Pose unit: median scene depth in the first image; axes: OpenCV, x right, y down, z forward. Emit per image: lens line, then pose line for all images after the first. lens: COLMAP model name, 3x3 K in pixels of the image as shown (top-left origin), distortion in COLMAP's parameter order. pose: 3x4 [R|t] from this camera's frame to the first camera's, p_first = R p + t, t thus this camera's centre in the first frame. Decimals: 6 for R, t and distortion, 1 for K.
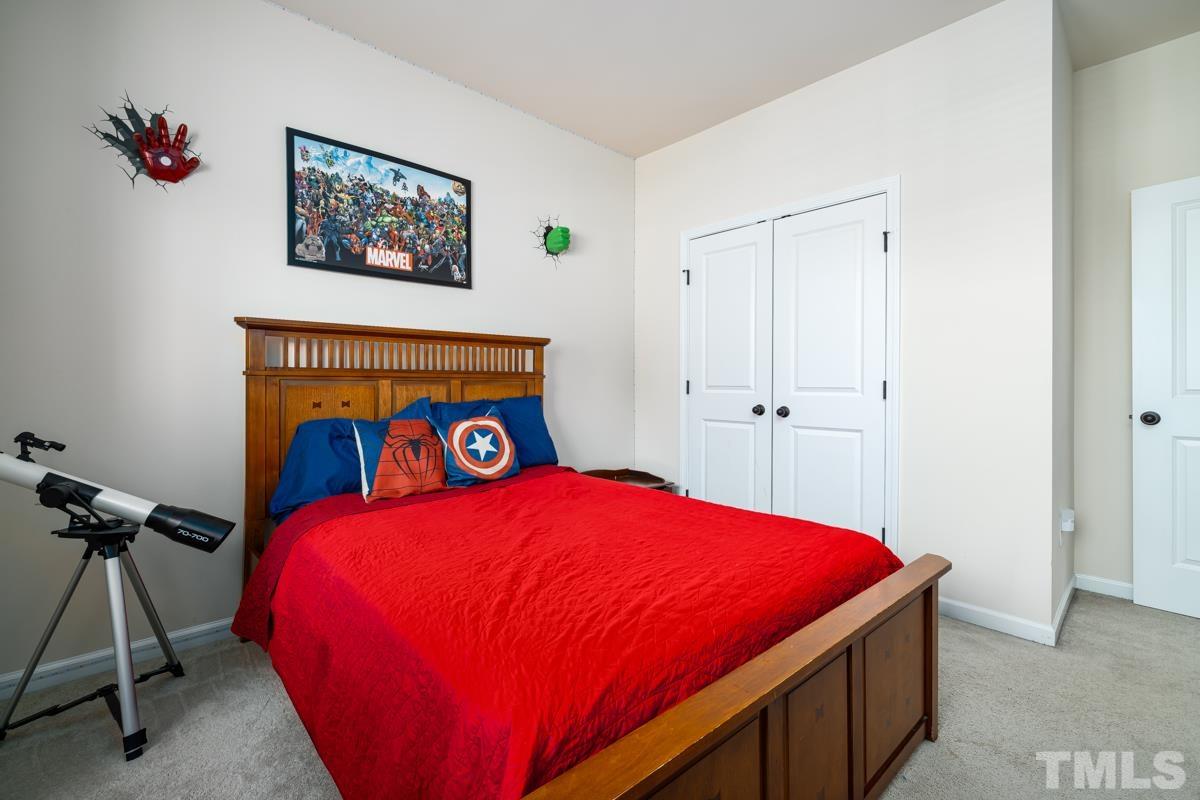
lens RADIAL K [[510.3, 0, 593.5], [0, 510.3, 381.1], [0, 0, 1]] dist [0.000778, -0.000361]
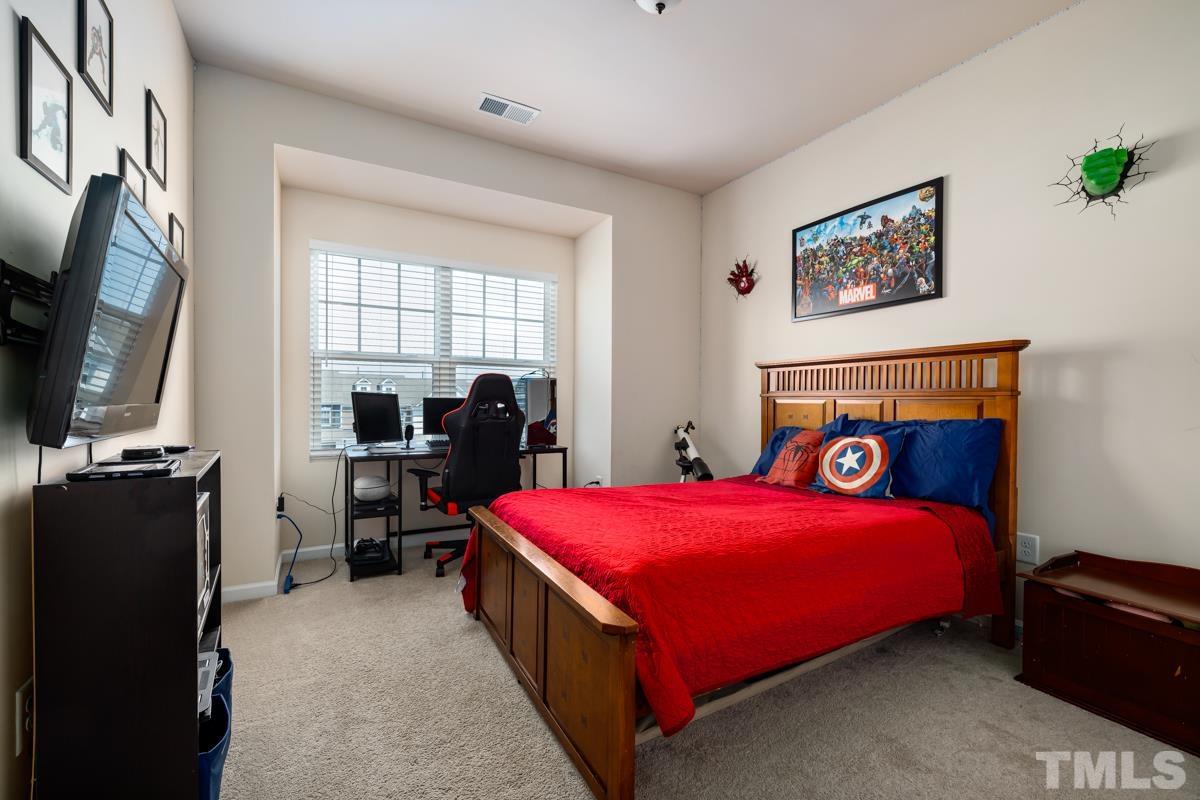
lens RADIAL K [[510.3, 0, 601.8], [0, 510.3, 401.7], [0, 0, 1]] dist [0.000778, -0.000361]
pose [[-0.216591, -0.000388, -0.976262, 0.843684], [-0.001489, 0.999999, -0.000067, 0.004779], [0.976261, 0.001440, -0.216592, 0.673261]]
